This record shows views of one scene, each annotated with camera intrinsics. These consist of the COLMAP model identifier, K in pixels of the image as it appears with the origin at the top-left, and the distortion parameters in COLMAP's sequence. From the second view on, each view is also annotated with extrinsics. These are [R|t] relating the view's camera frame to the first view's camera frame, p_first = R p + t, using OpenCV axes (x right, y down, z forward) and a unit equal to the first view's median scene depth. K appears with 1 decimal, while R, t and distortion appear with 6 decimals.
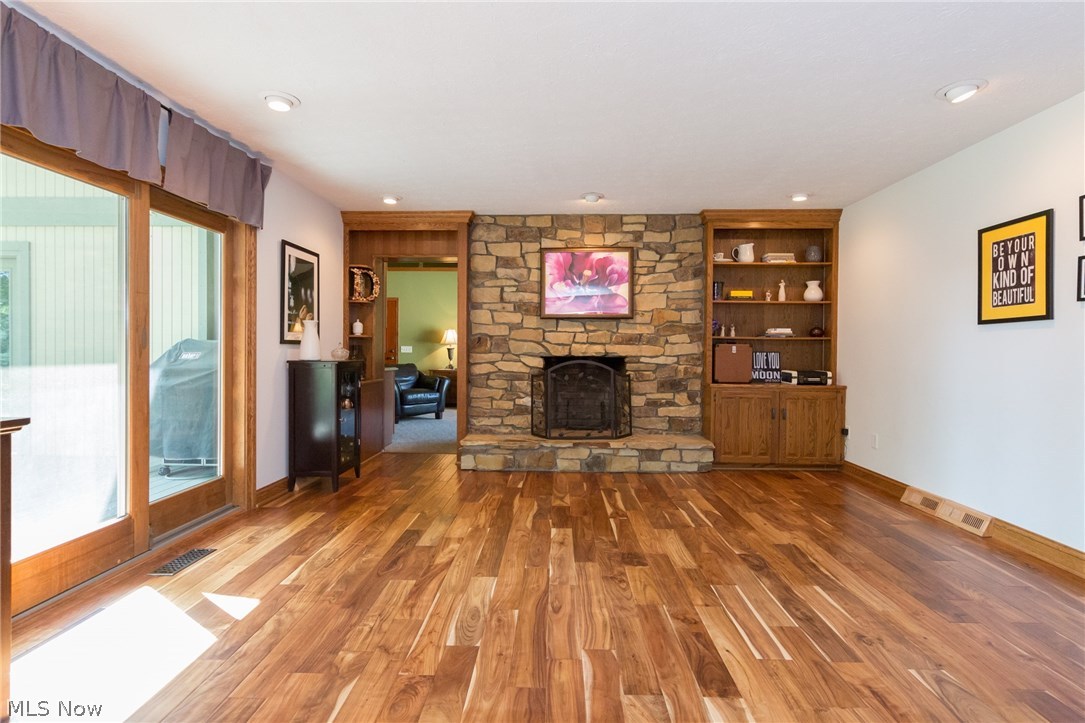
lens RADIAL K [[555.4, 0, 542.8], [0, 555.4, 355.4], [0, 0, 1]] dist [-0.000725, 0.000082]
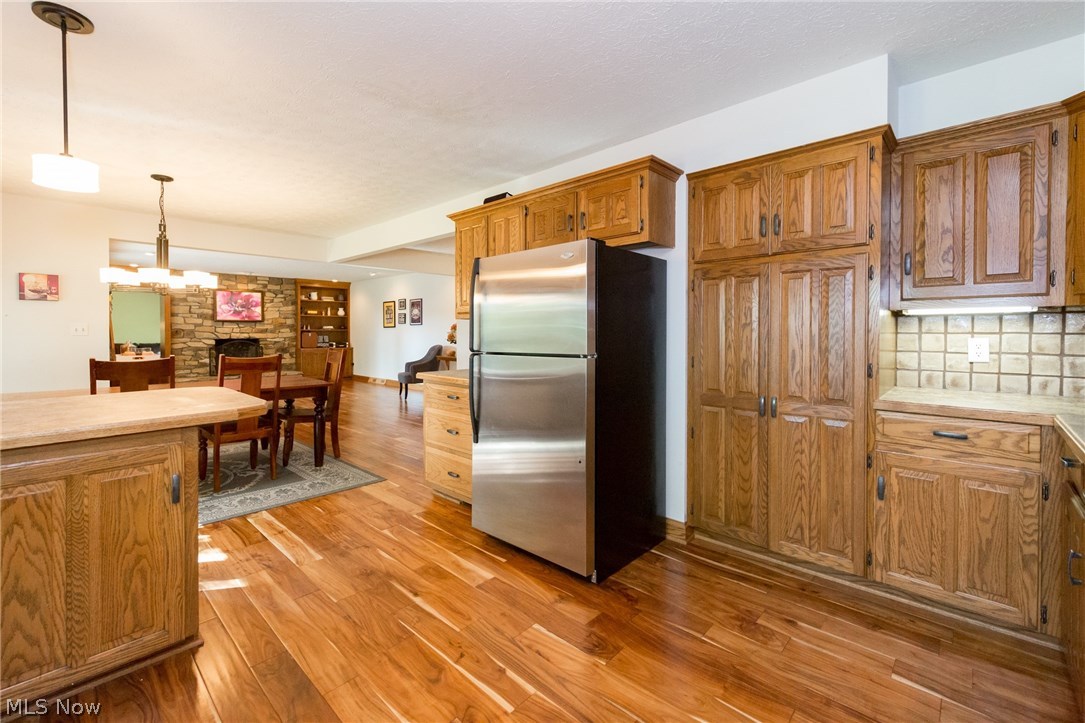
lens RADIAL K [[460.6, 0, 547.4], [0, 460.6, 335.8], [0, 0, 1]] dist [0.000898, -0.000558]
pose [[0.662888, -0.016394, 0.748539, -0.488966], [0.013796, 0.999858, 0.009680, -0.010922], [-0.748591, 0.003910, 0.663020, -1.151639]]
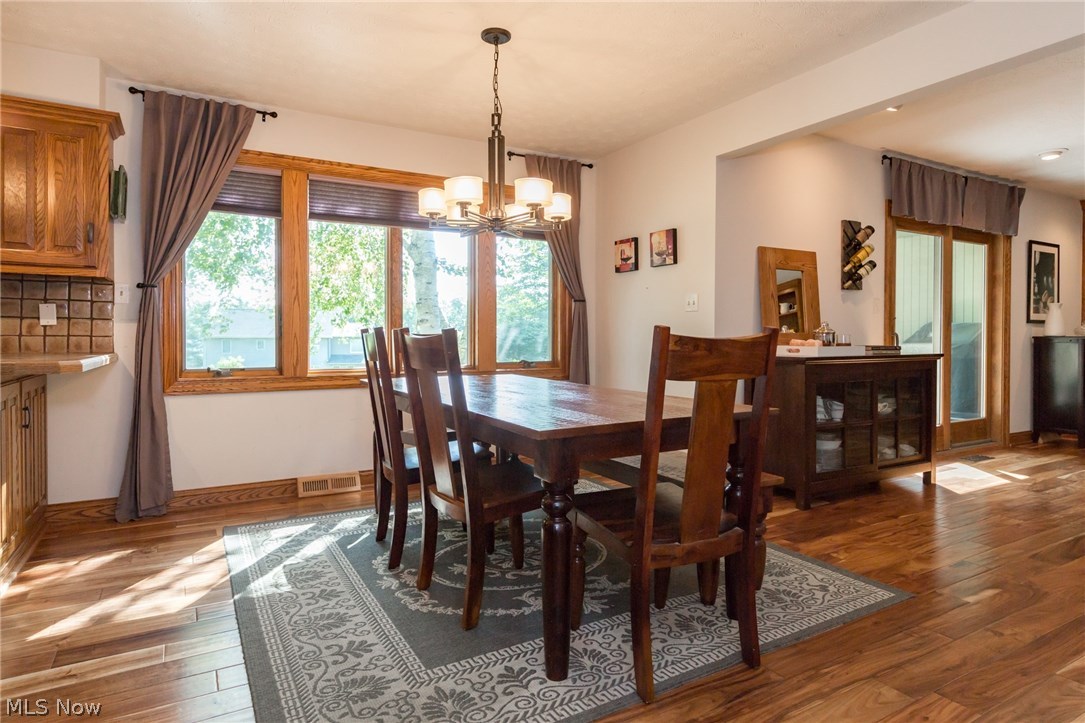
lens RADIAL K [[606.9, 0, 540.9], [0, 606.9, 343.1], [0, 0, 1]] dist [0.002598, 0.000954]
pose [[0.523057, 0.002270, -0.852294, 0.104223], [-0.005591, 0.999984, -0.000767, 0.026349], [0.852279, 0.005166, 0.523062, -0.545758]]
